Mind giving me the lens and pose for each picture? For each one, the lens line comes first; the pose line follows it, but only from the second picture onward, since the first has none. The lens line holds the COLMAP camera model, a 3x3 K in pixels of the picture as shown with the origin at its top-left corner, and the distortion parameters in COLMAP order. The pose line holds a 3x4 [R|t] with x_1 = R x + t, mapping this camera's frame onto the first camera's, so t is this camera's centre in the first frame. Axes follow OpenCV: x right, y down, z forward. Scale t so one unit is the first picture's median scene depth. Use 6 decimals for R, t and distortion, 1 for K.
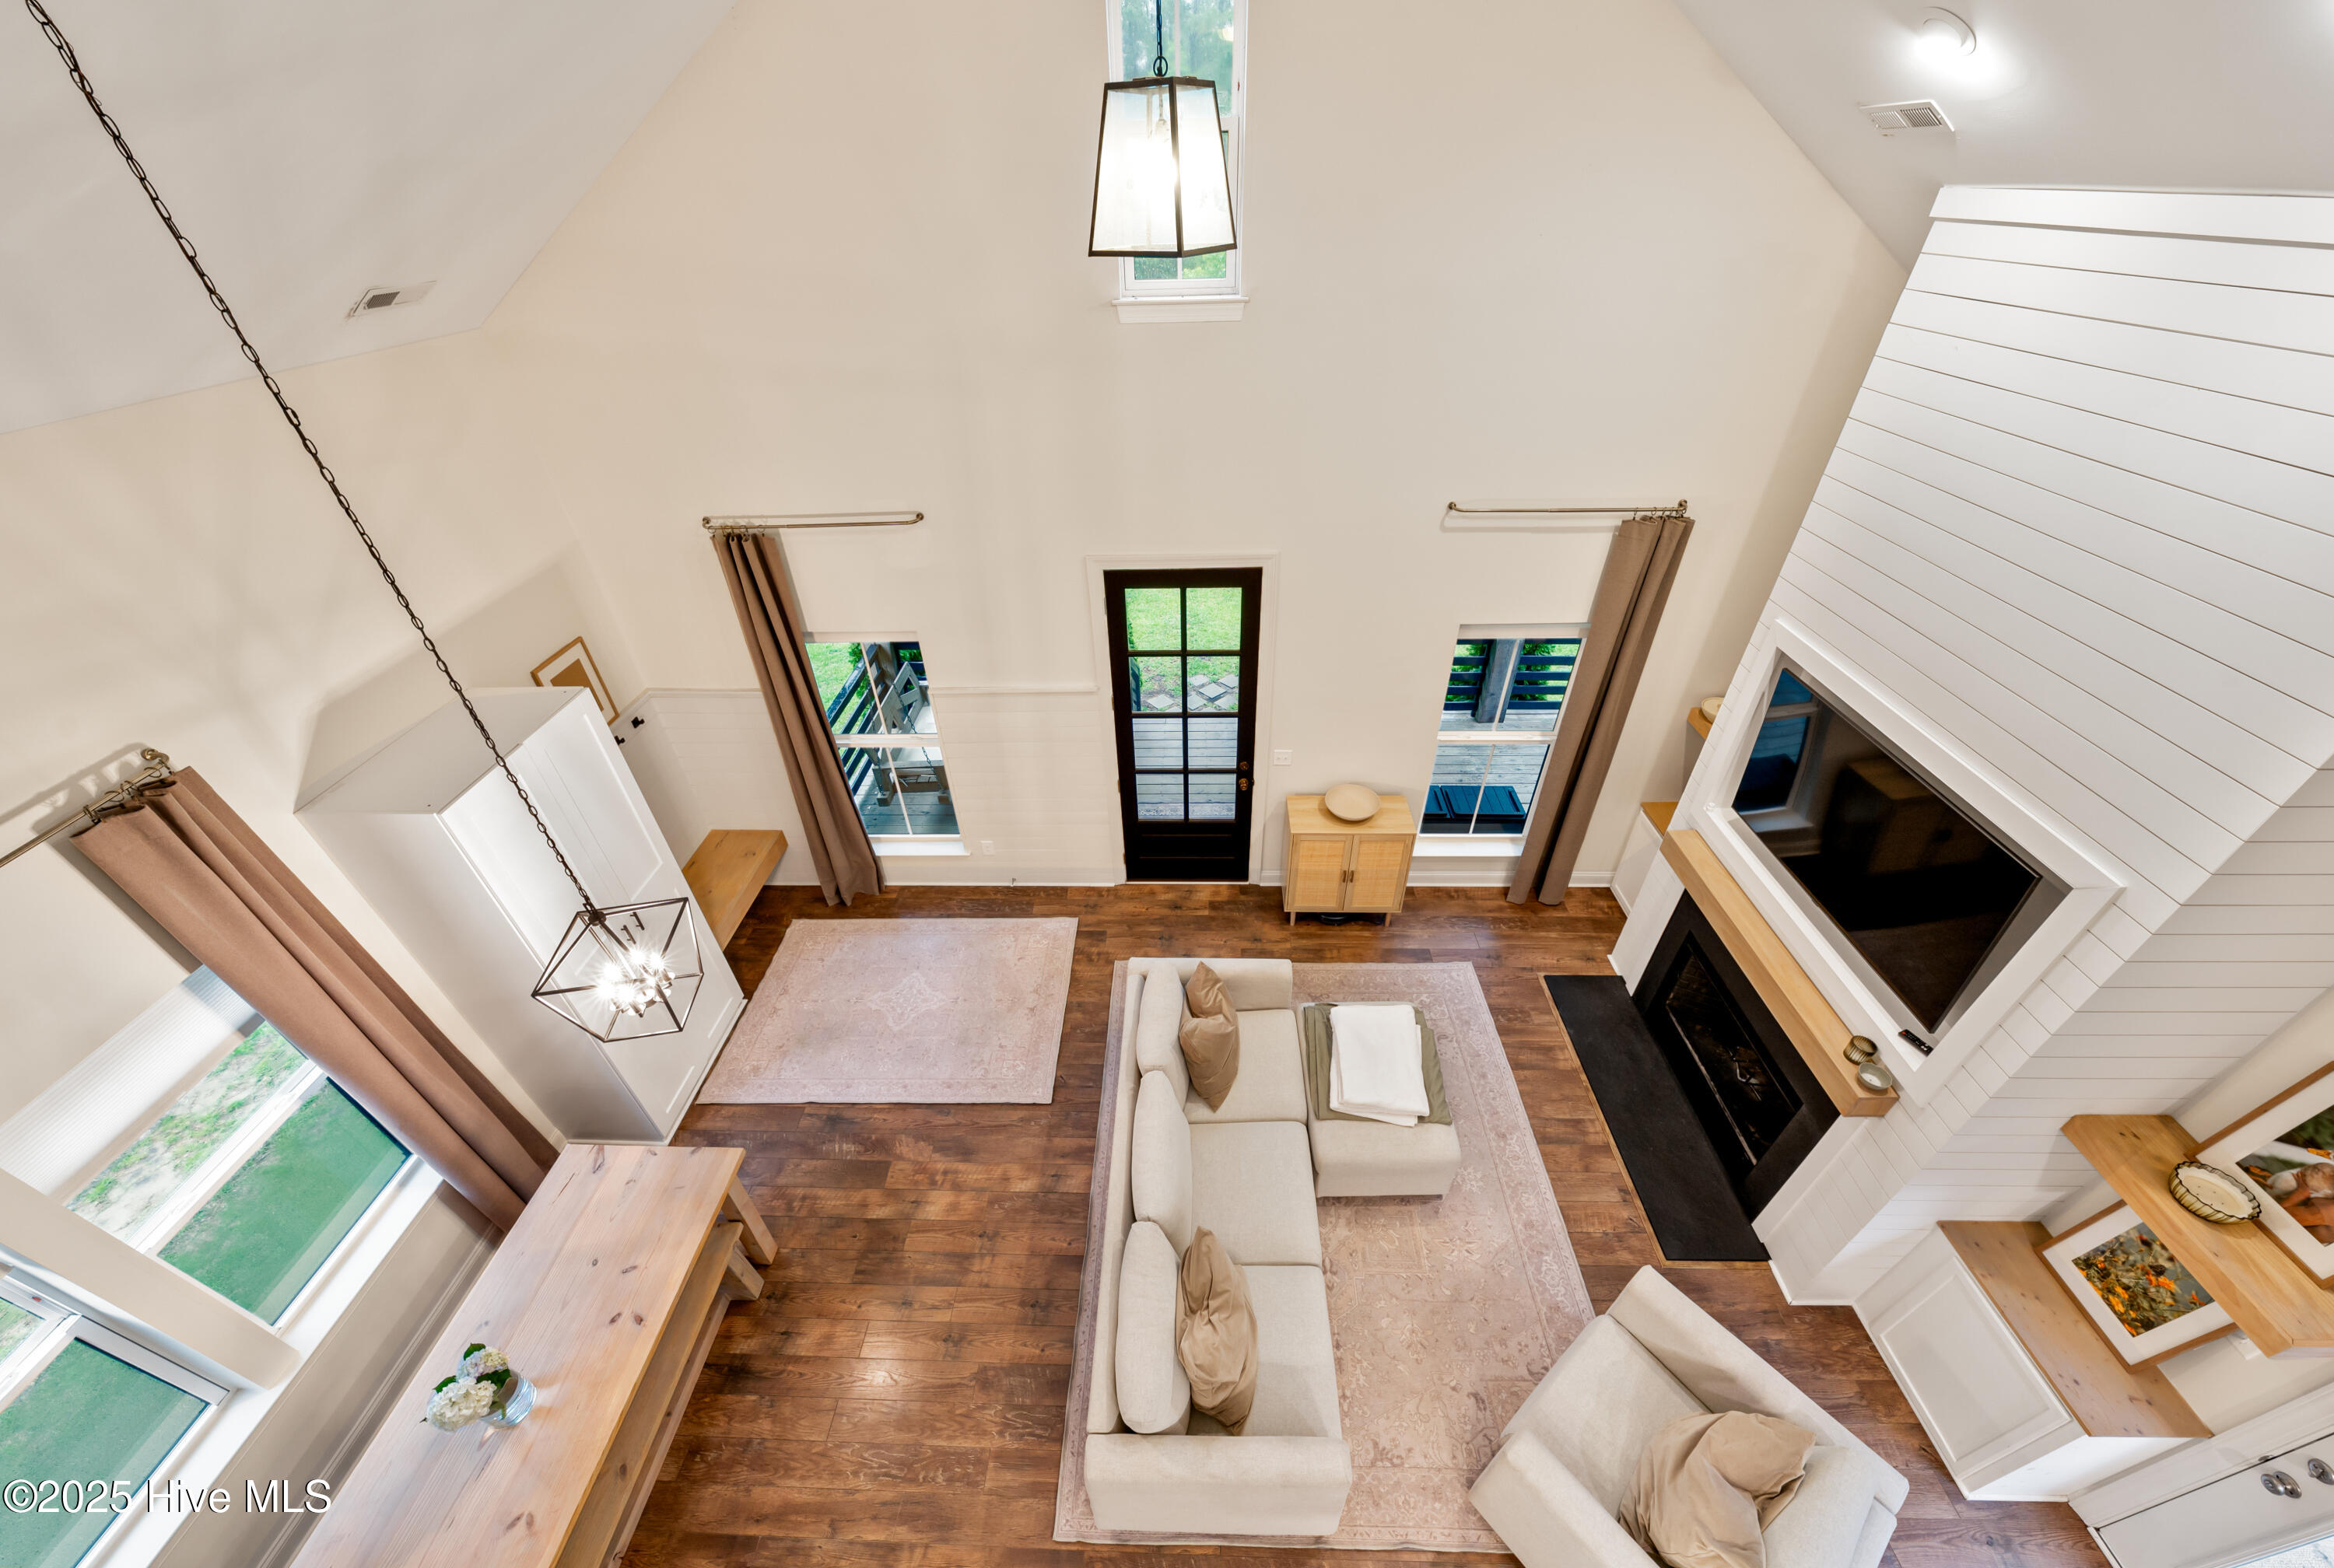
lens RADIAL K [[822.5, 0, 1167.6], [0, 822.5, 794.1], [0, 0, 1]] dist [-0.001541, -0.000204]
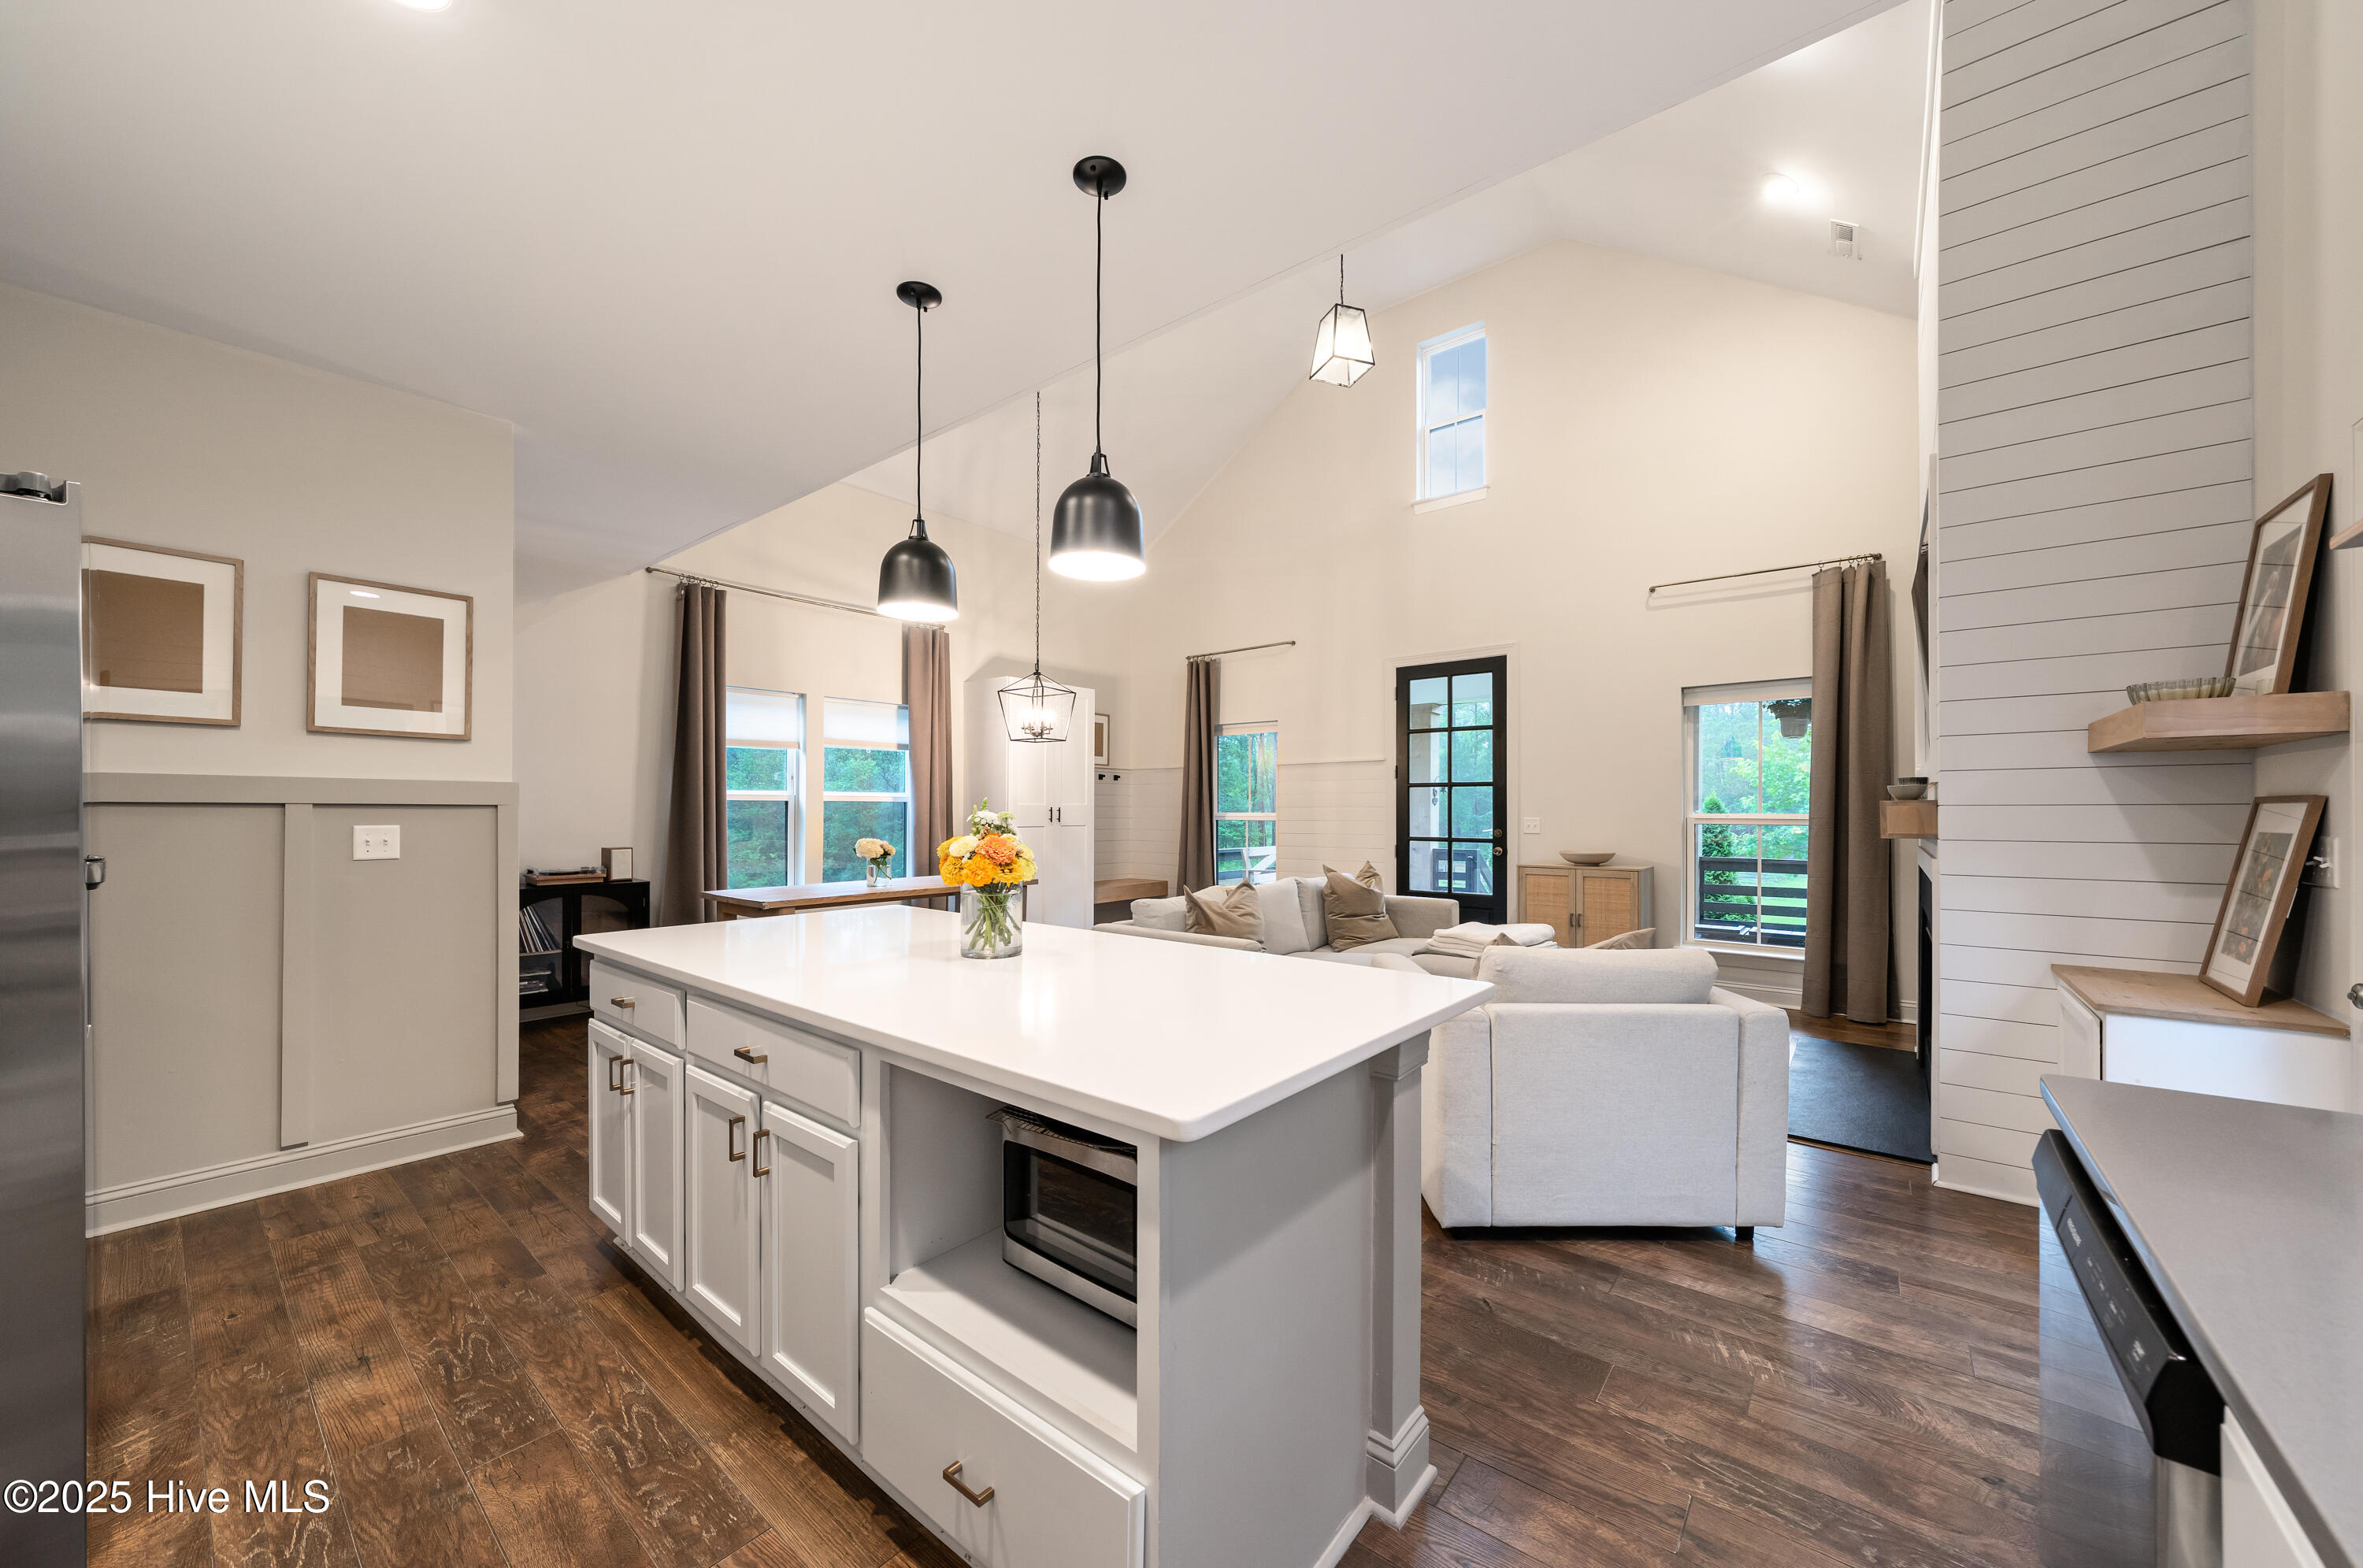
lens RADIAL K [[850.8, 0, 1178.6], [0, 850.8, 806.5], [0, 0, 1]] dist [0.003936, 0.000030]
pose [[0.793663, 0.020242, -0.608020, 0.528680], [-0.381079, 0.795606, -0.470945, 0.765529], [0.474212, 0.605476, 0.639158, 0.002591]]
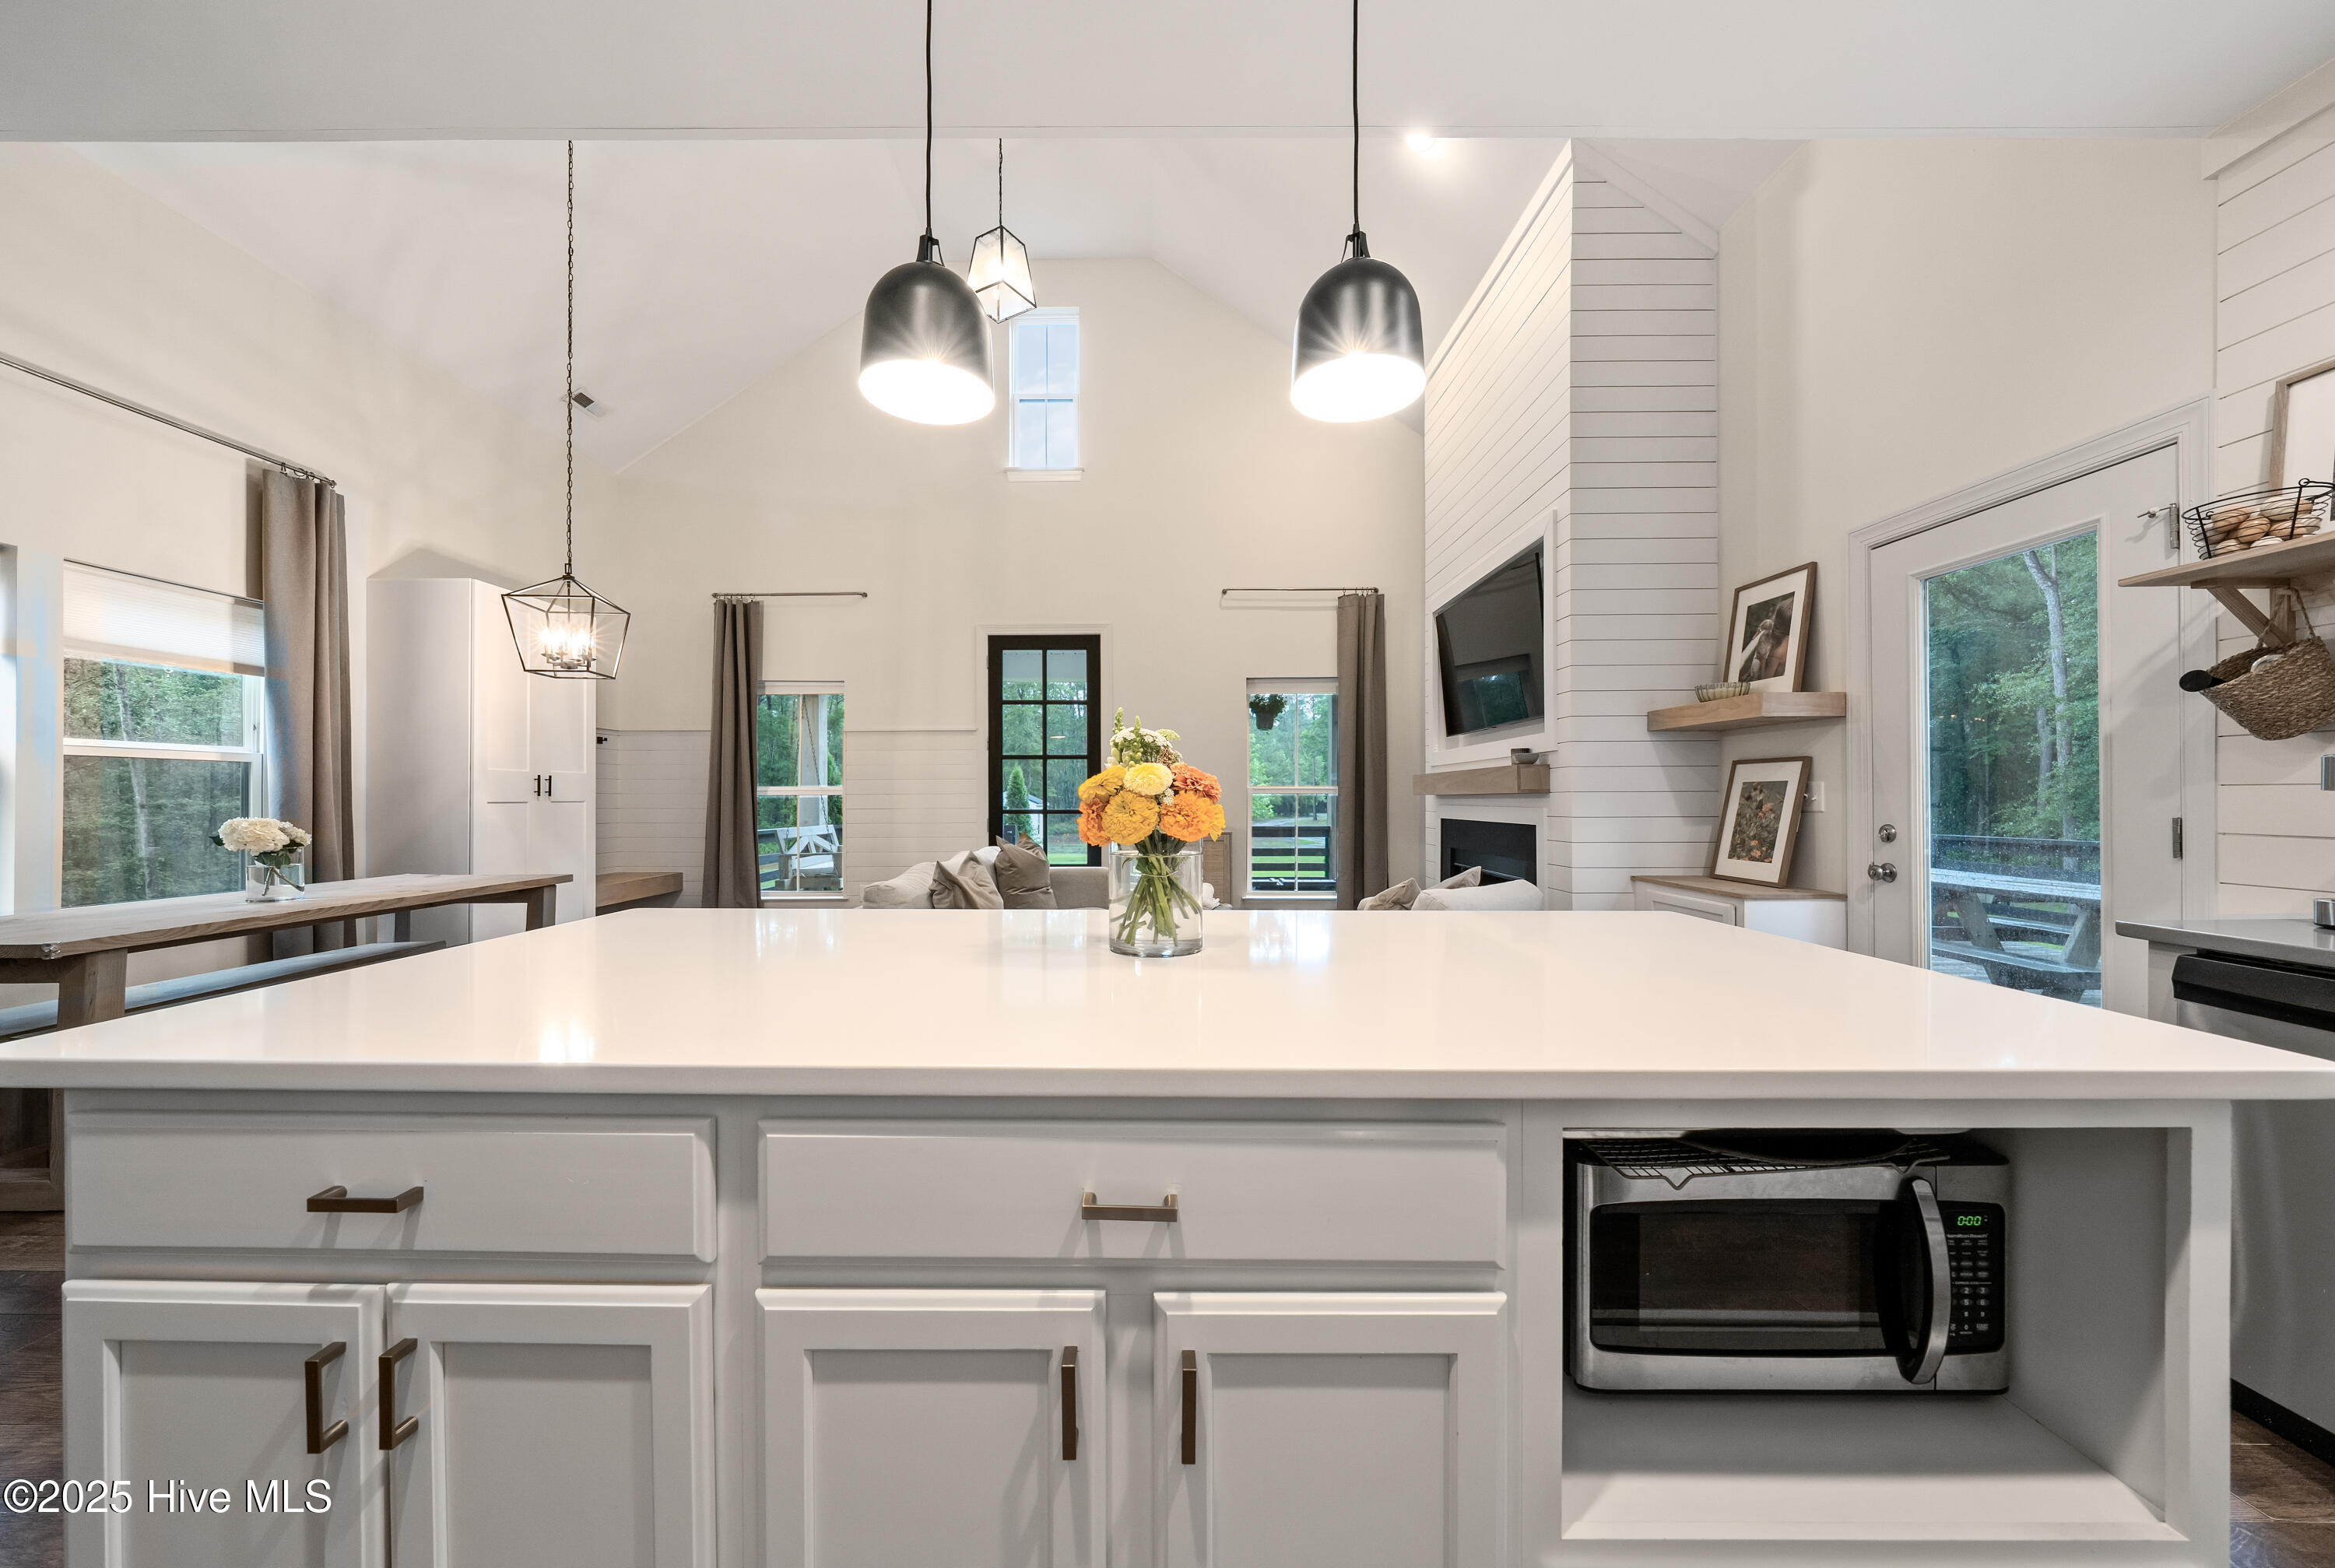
lens RADIAL K [[822.9, 0, 1153.7], [0, 822.9, 798.4], [0, 0, 1]] dist [-0.001541, -0.000204]
pose [[0.999654, 0.019966, 0.017123, 0.184068], [-0.005675, 0.799378, -0.600801, 0.779924], [-0.025683, 0.600496, 0.799215, 0.034362]]
